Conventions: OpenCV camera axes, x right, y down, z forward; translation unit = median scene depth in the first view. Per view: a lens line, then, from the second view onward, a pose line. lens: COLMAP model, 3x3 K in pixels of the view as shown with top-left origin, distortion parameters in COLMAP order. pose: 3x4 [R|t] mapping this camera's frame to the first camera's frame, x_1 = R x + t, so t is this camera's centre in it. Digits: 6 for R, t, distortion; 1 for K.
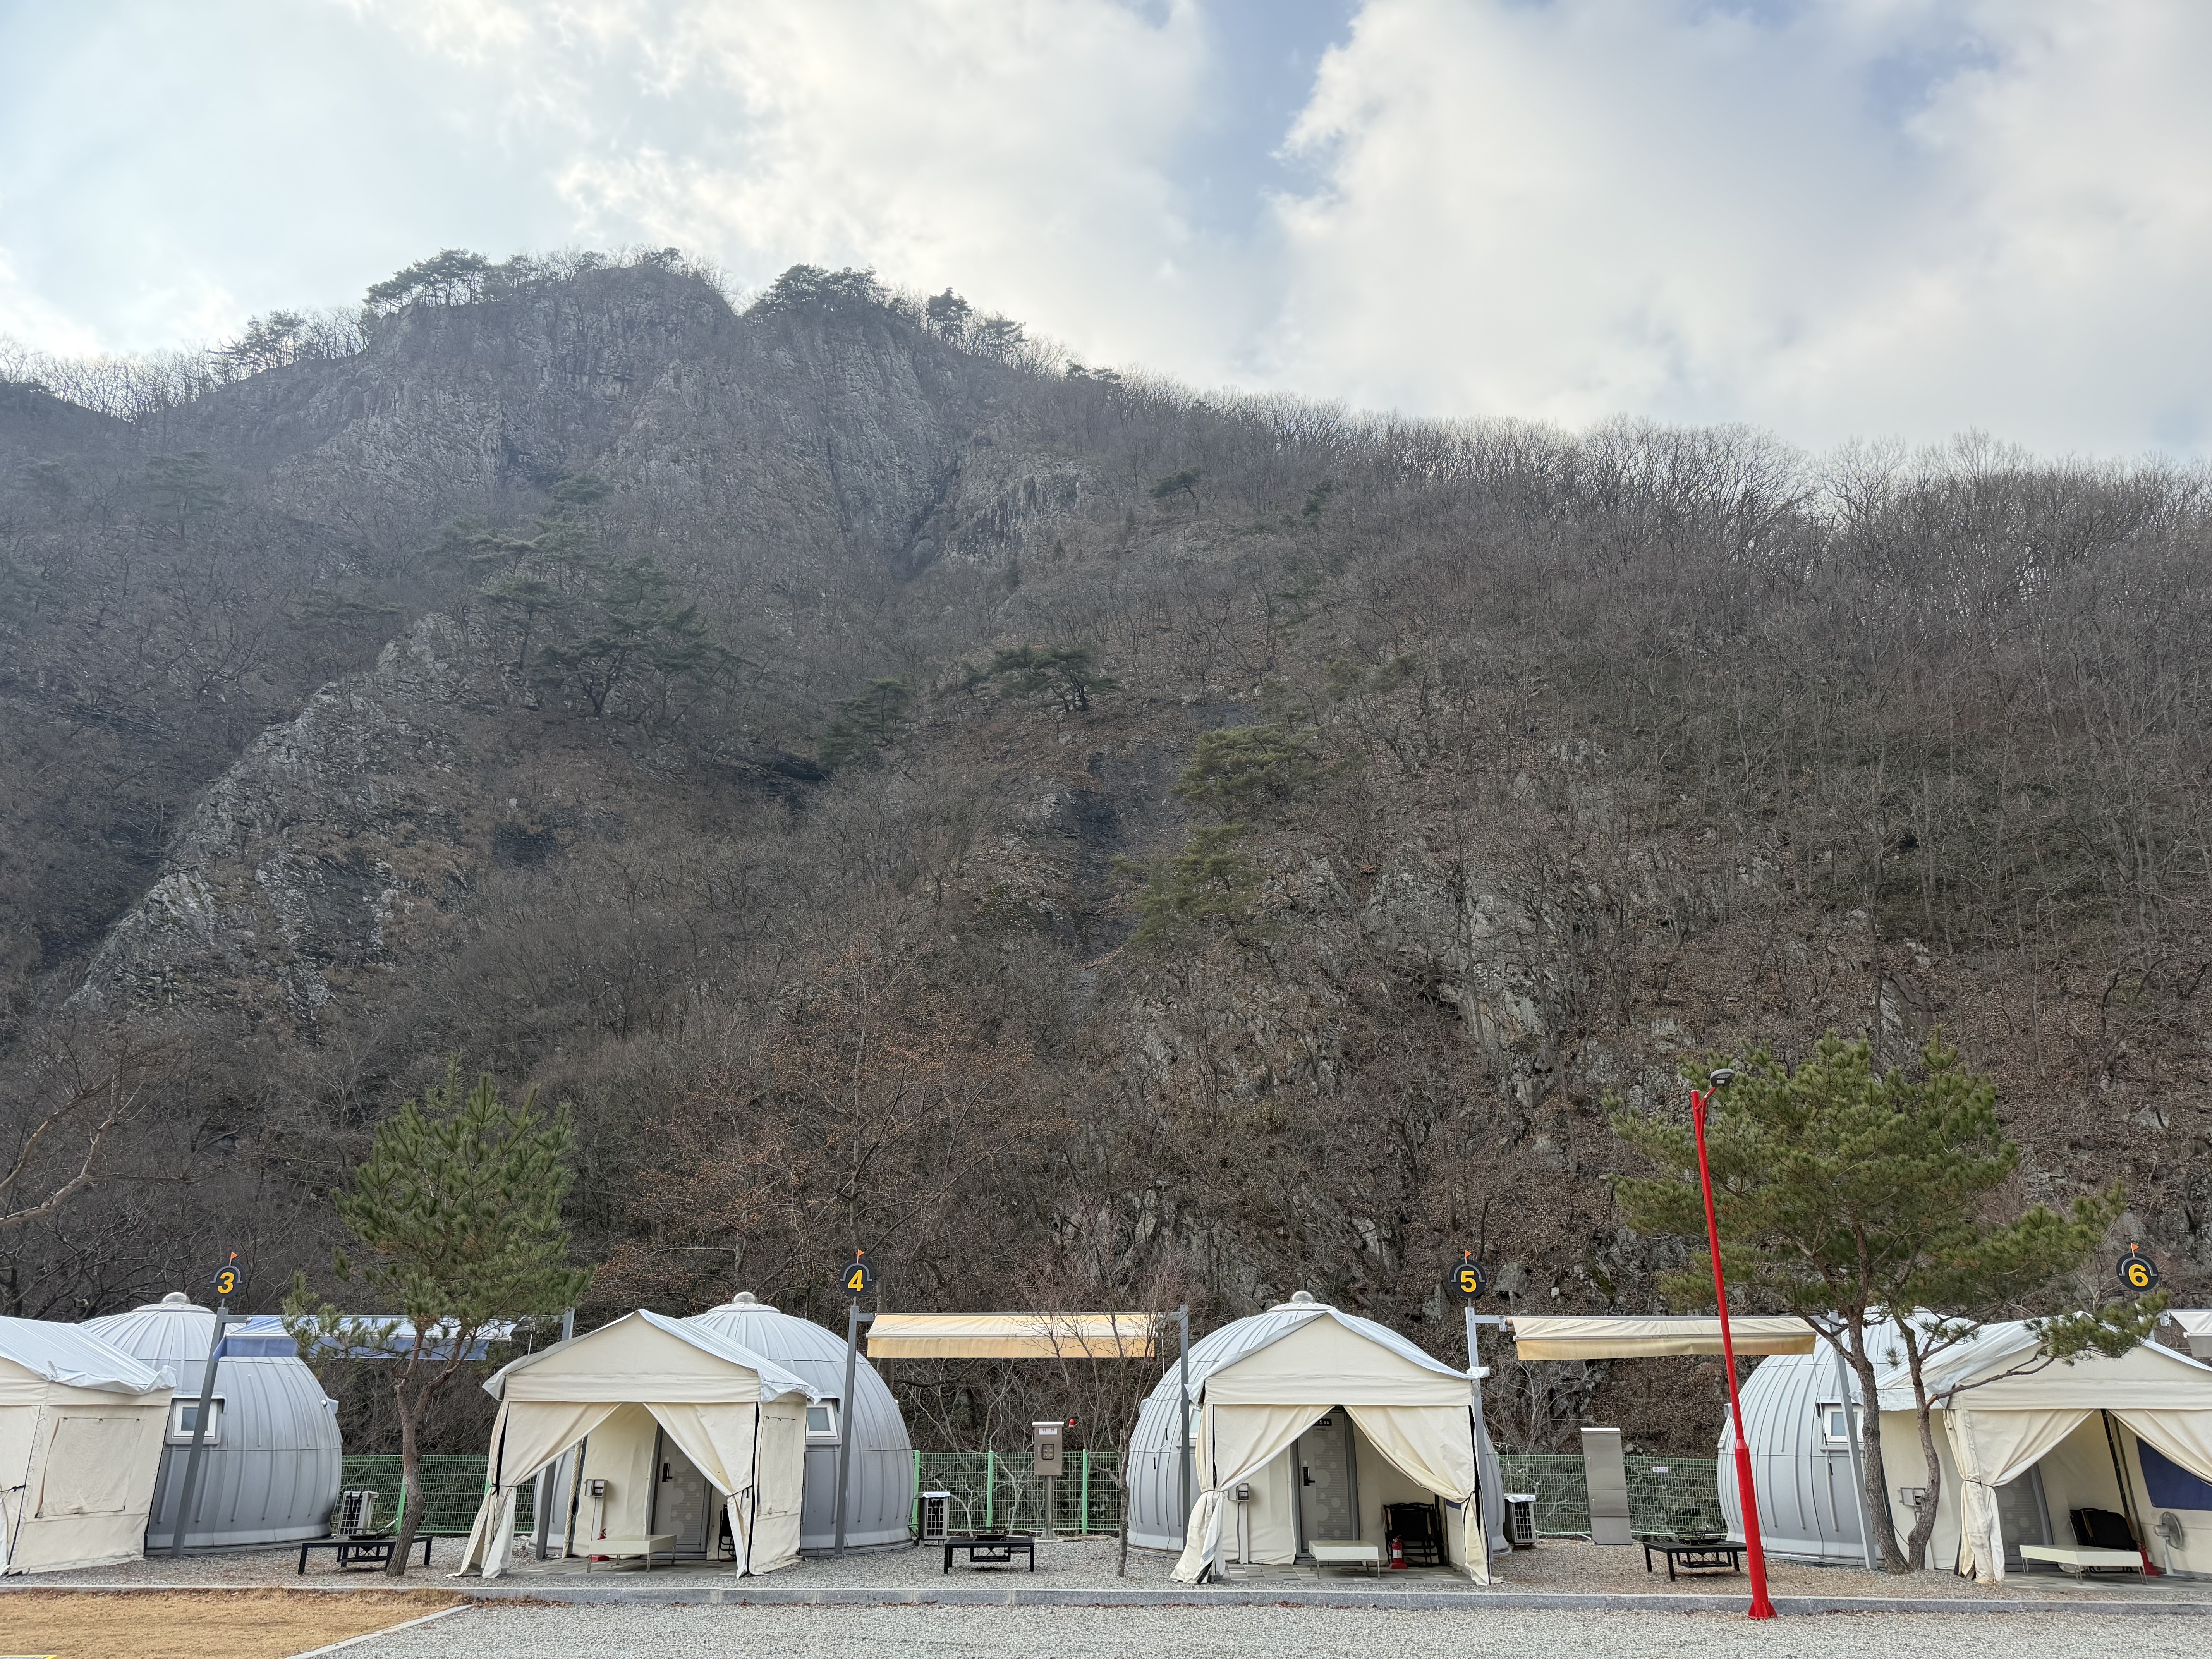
lens RADIAL K [[1566.4, 0, 1095.5], [0, 1566.4, 823.9], [0, 0, 1]] dist [0.032878, -0.050099]
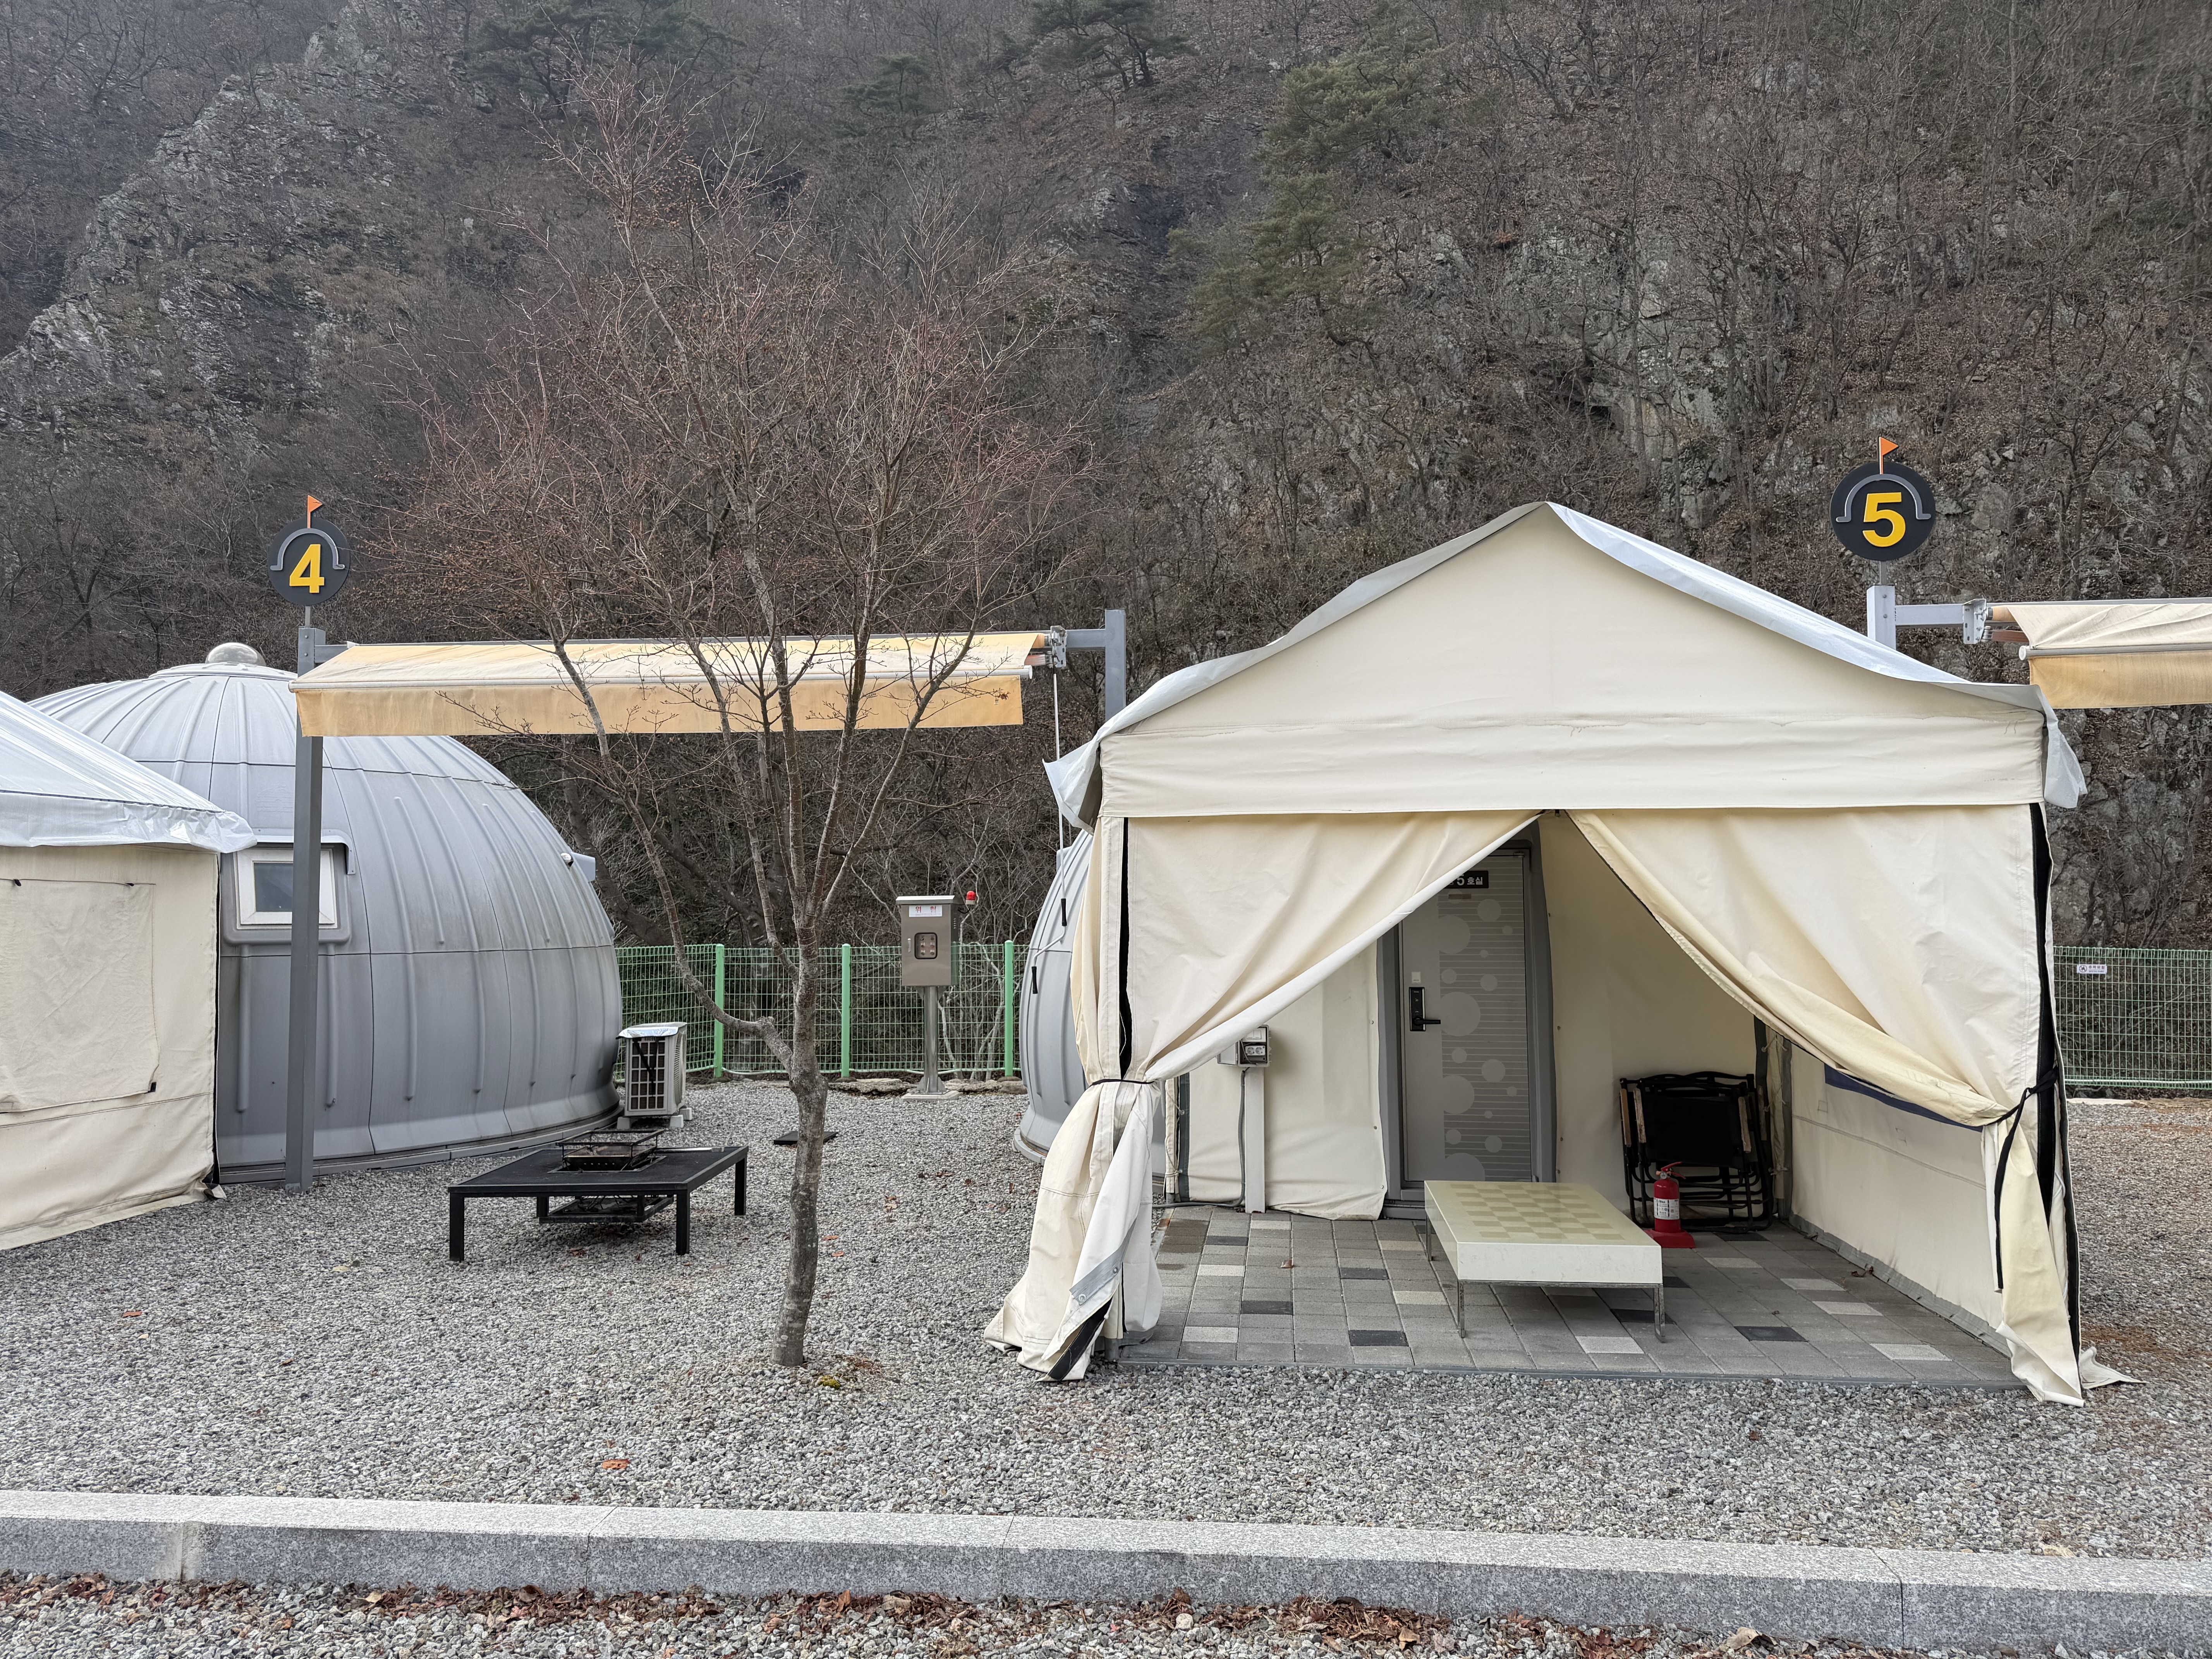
lens RADIAL K [[1555.3, 0, 1106.0], [0, 1555.3, 829.5], [0, 0, 1]] dist [0.070682, -0.105583]
pose [[0.998398, -0.008530, -0.055943, 0.017696], [0.025291, 0.951611, 0.306264, 0.056607], [0.050624, -0.307188, 0.950301, 0.144486]]
